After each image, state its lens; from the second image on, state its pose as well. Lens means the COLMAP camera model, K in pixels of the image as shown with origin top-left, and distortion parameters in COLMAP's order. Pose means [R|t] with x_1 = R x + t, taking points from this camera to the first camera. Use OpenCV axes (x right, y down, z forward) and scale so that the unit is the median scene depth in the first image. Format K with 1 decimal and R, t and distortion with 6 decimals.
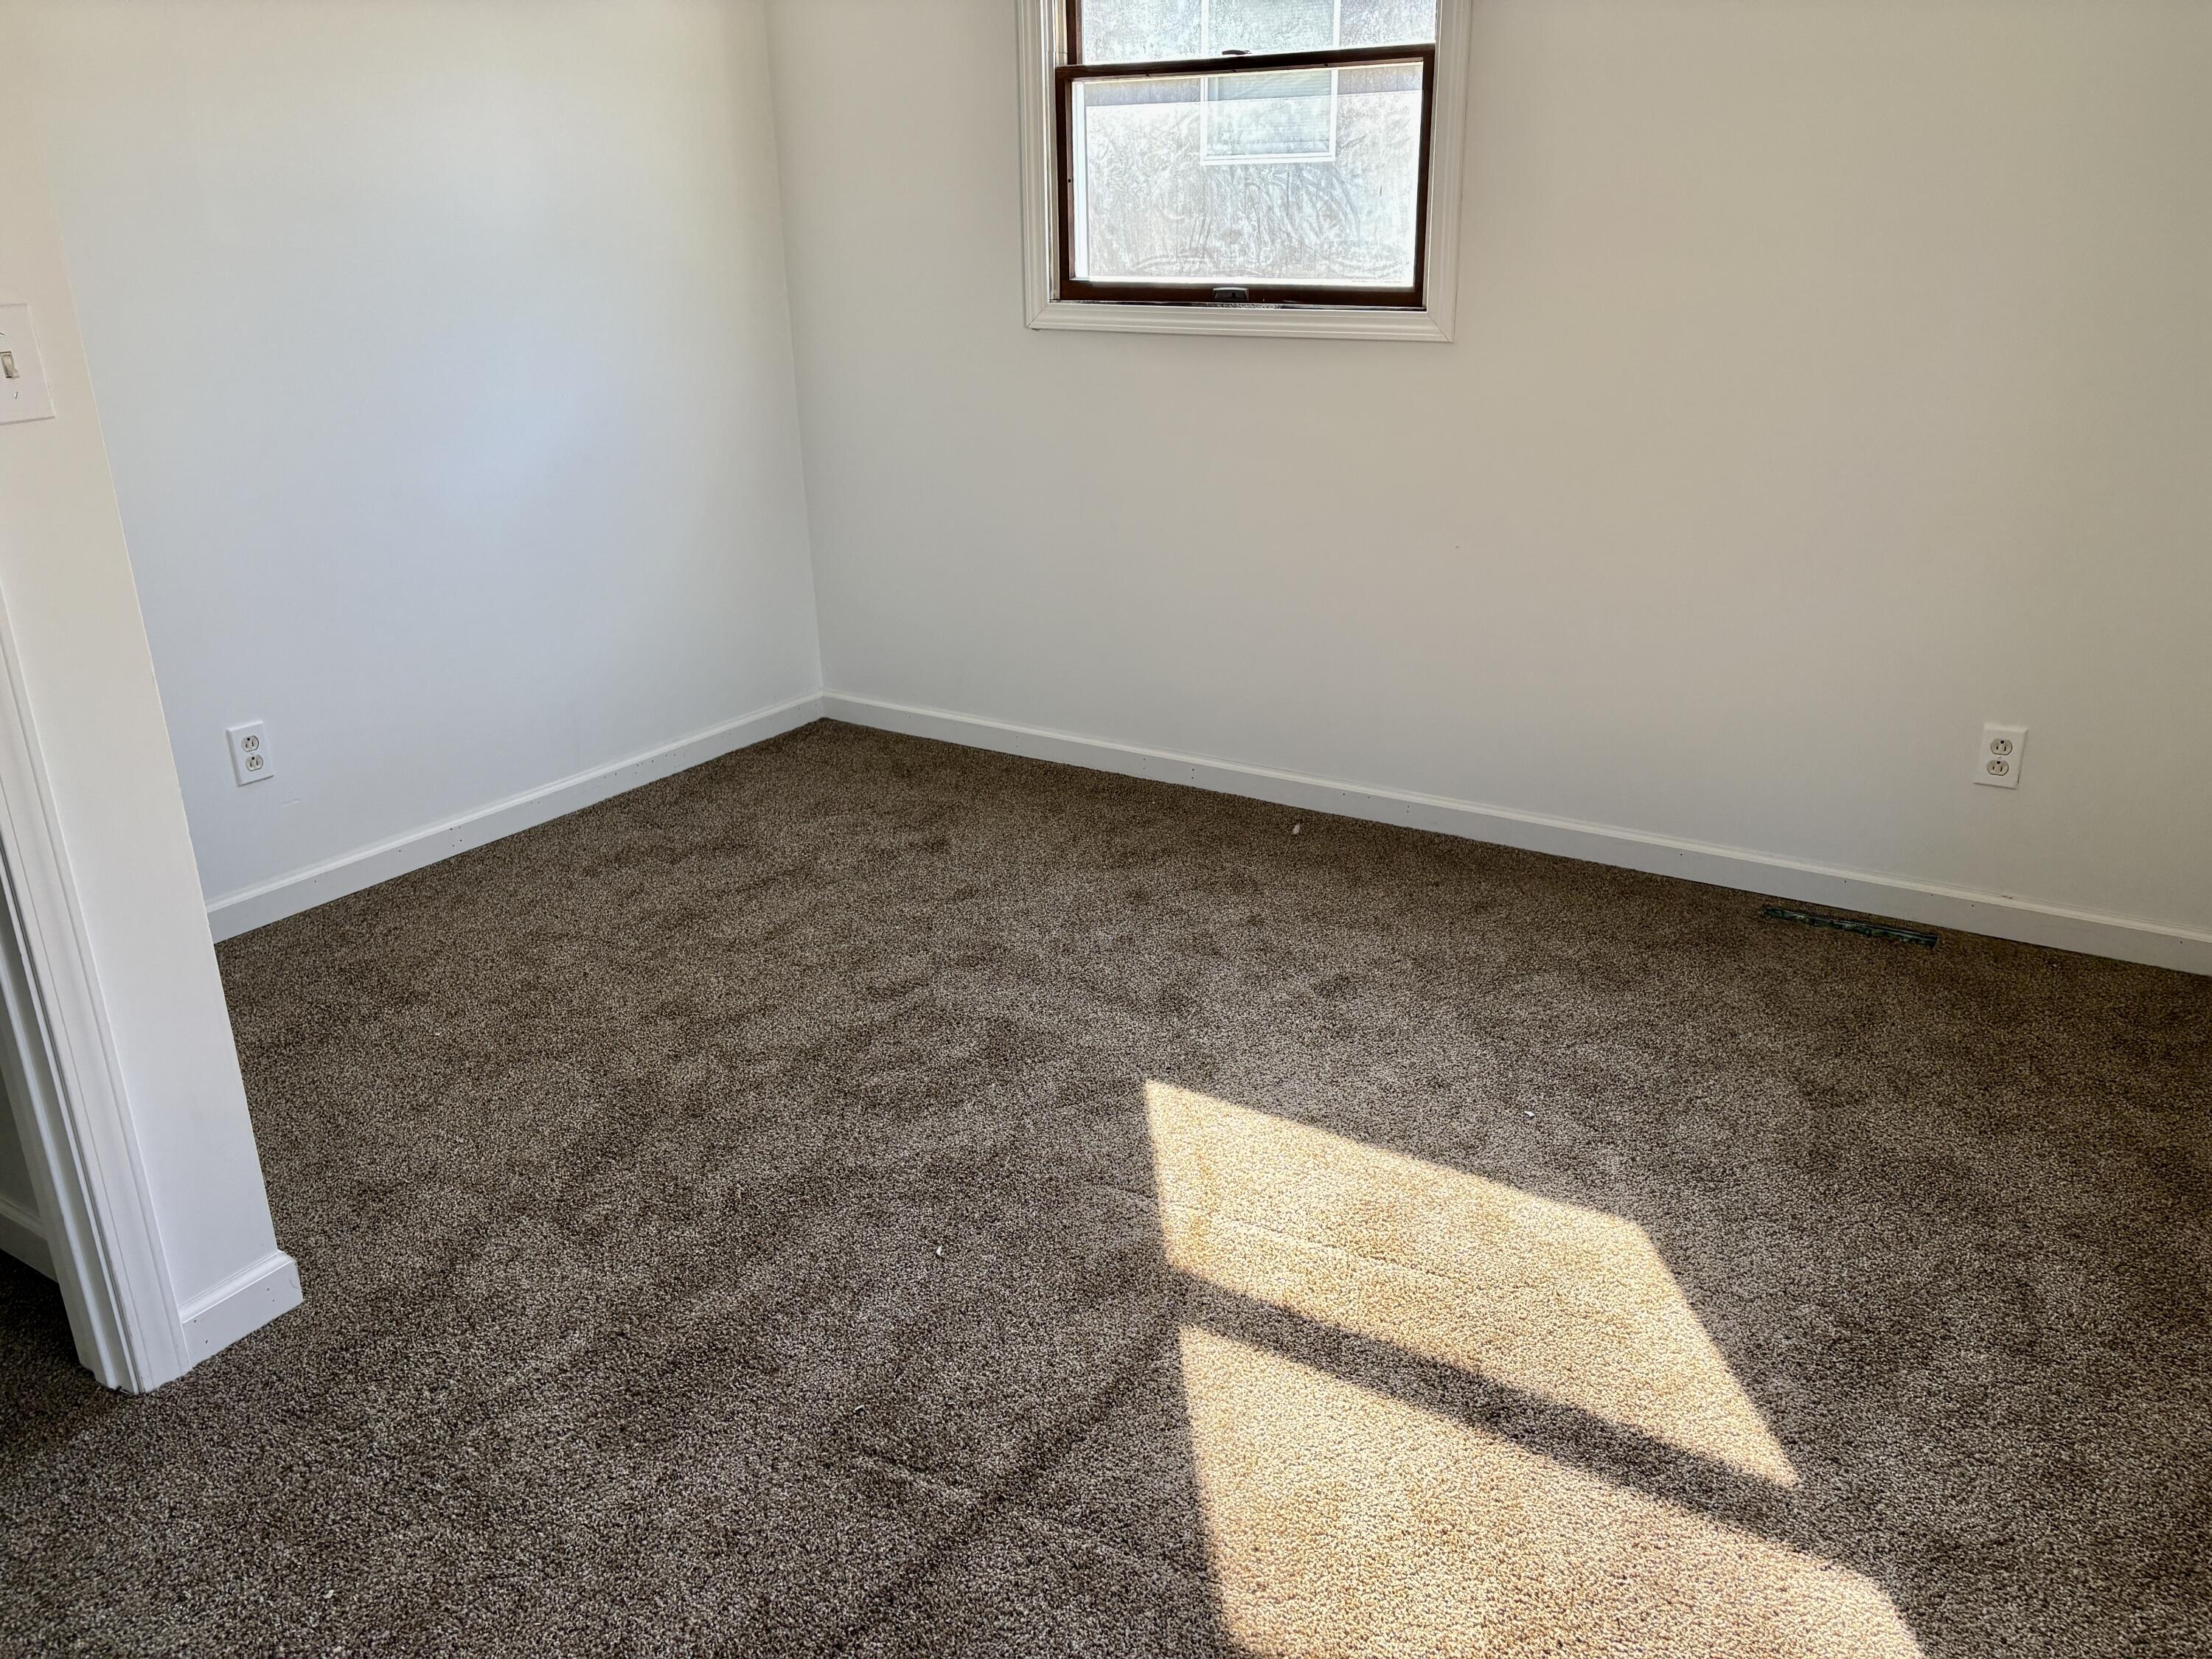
lens RADIAL K [[1696.0, 0, 1106.0], [0, 1696.0, 829.5], [0, 0, 1]] dist [0.000953, 0.000436]
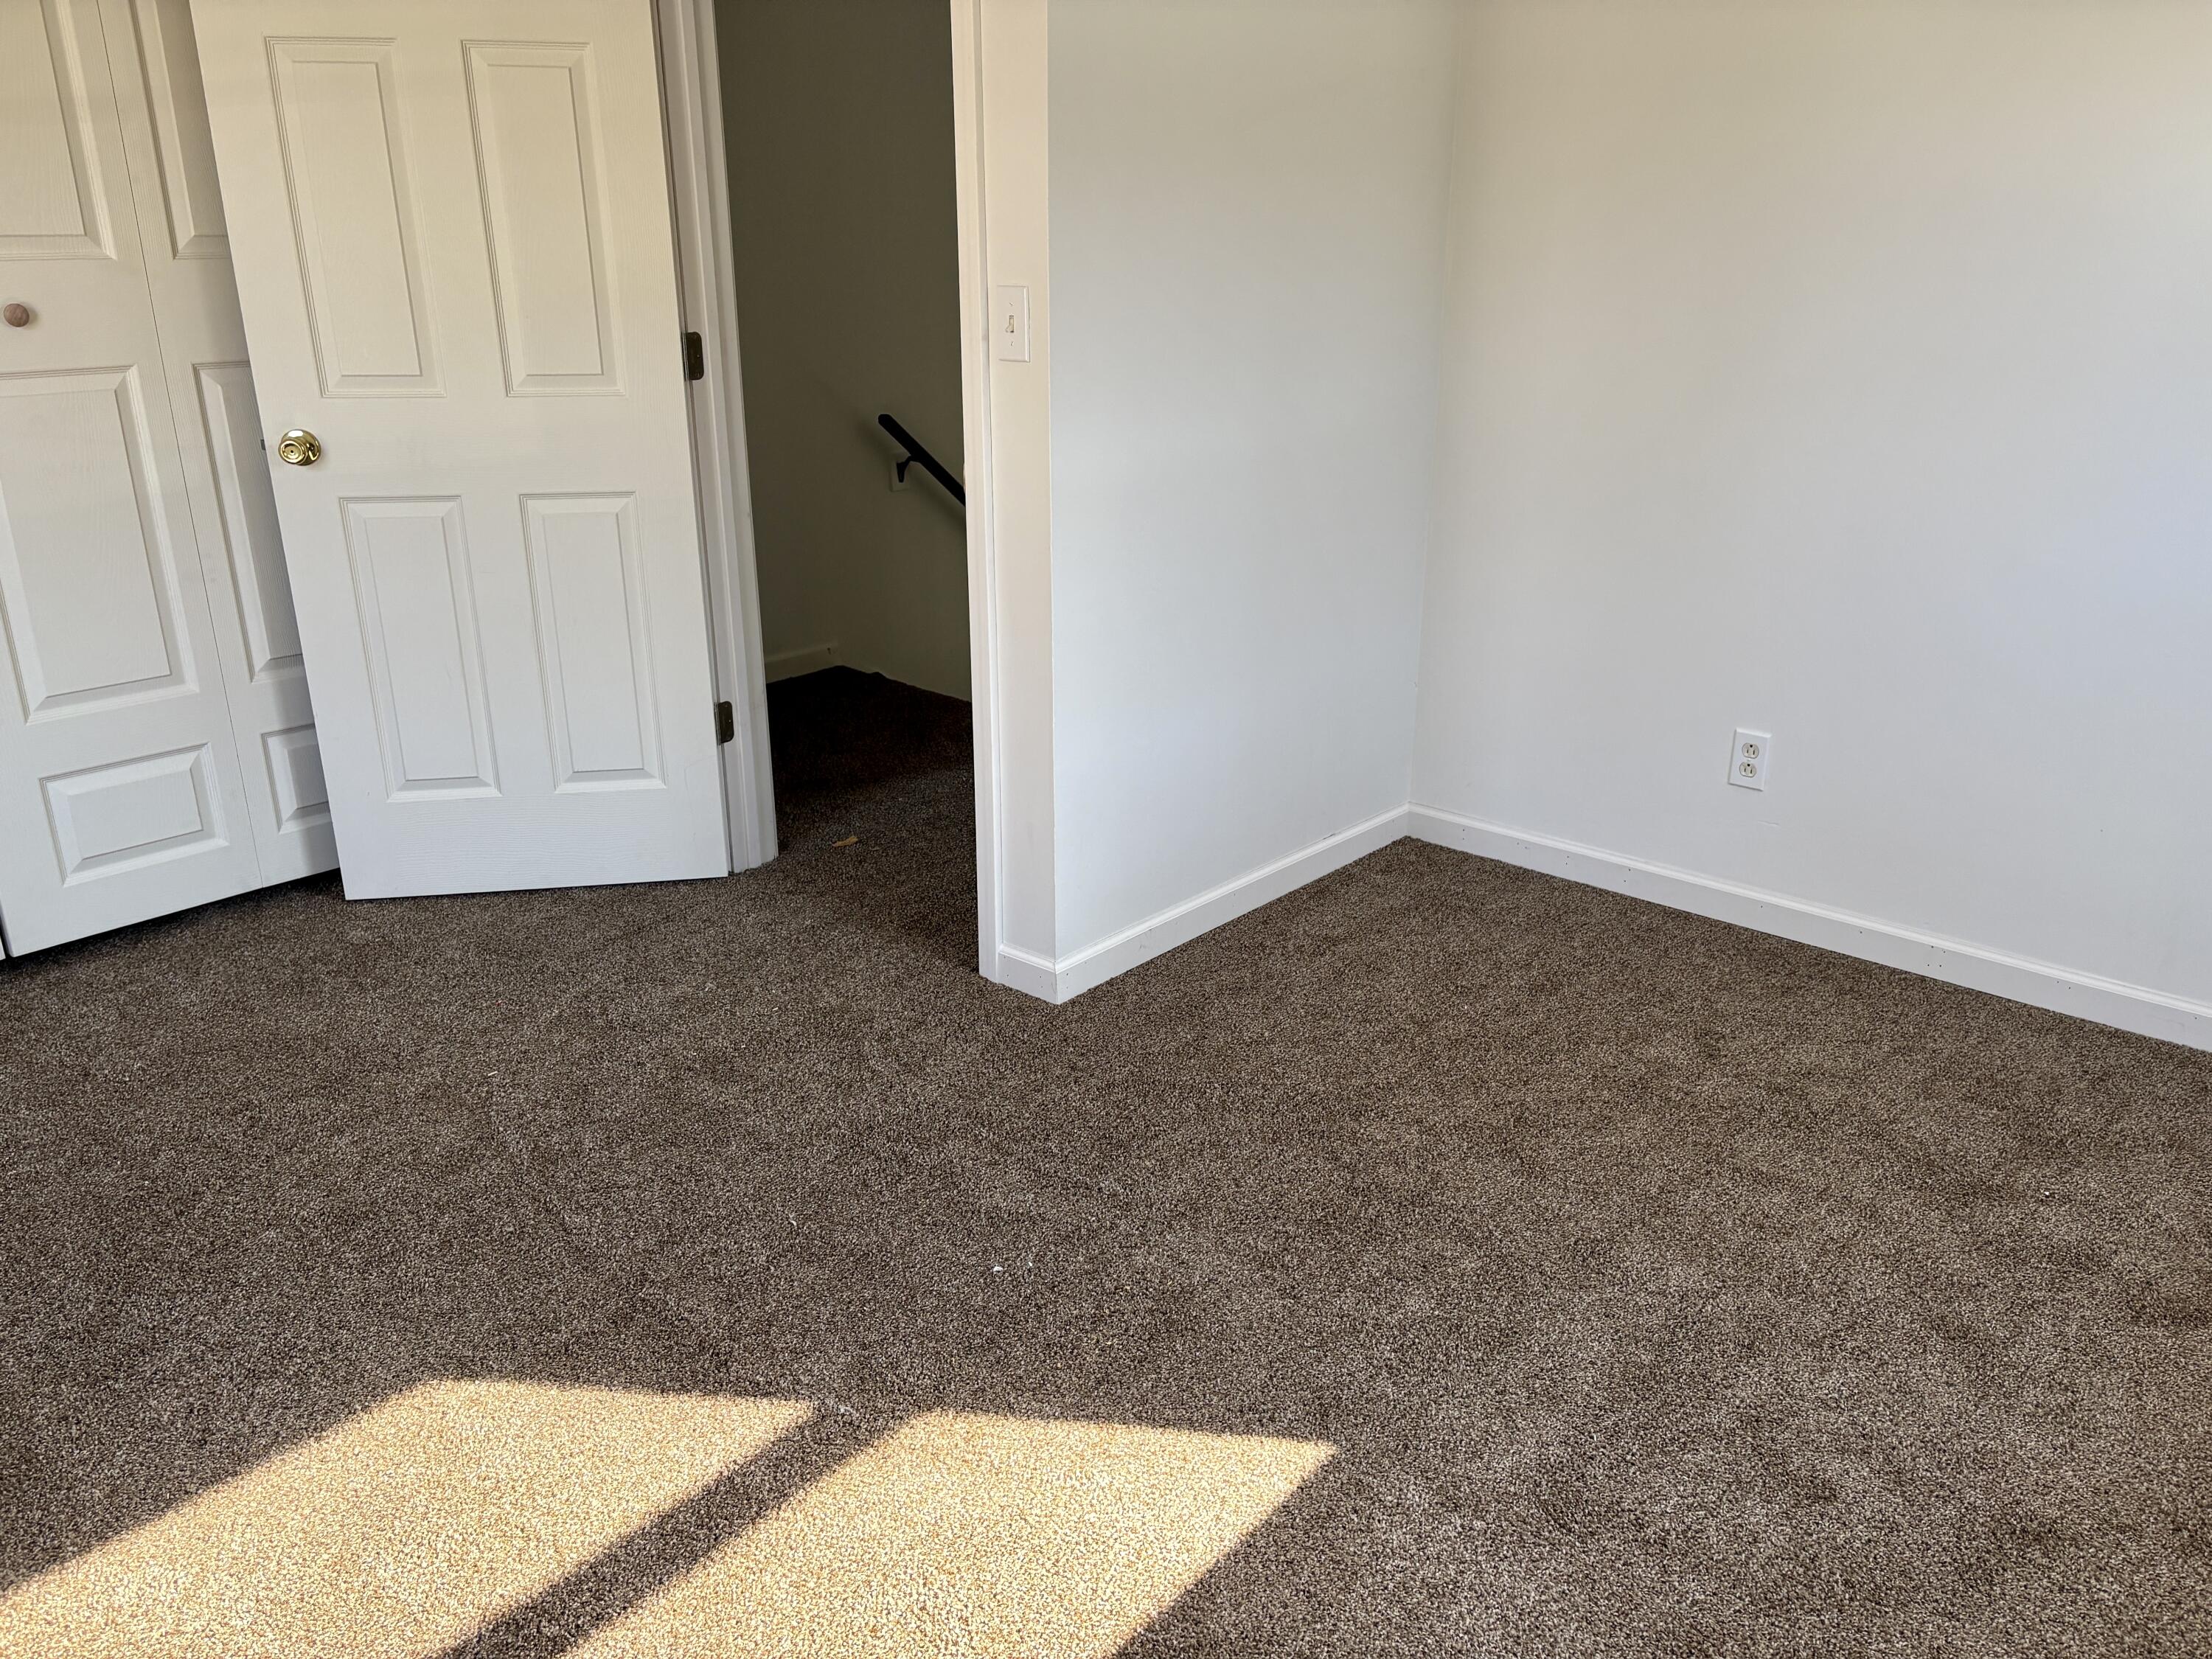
lens RADIAL K [[1655.2, 0, 1106.0], [0, 1655.2, 829.5], [0, 0, 1]] dist [0.001787, 0.000425]
pose [[-0.168194, 0.356090, -0.919190, 0.495642], [-0.336865, 0.855573, 0.393086, -0.272232], [0.926409, 0.375758, -0.023948, 0.686063]]
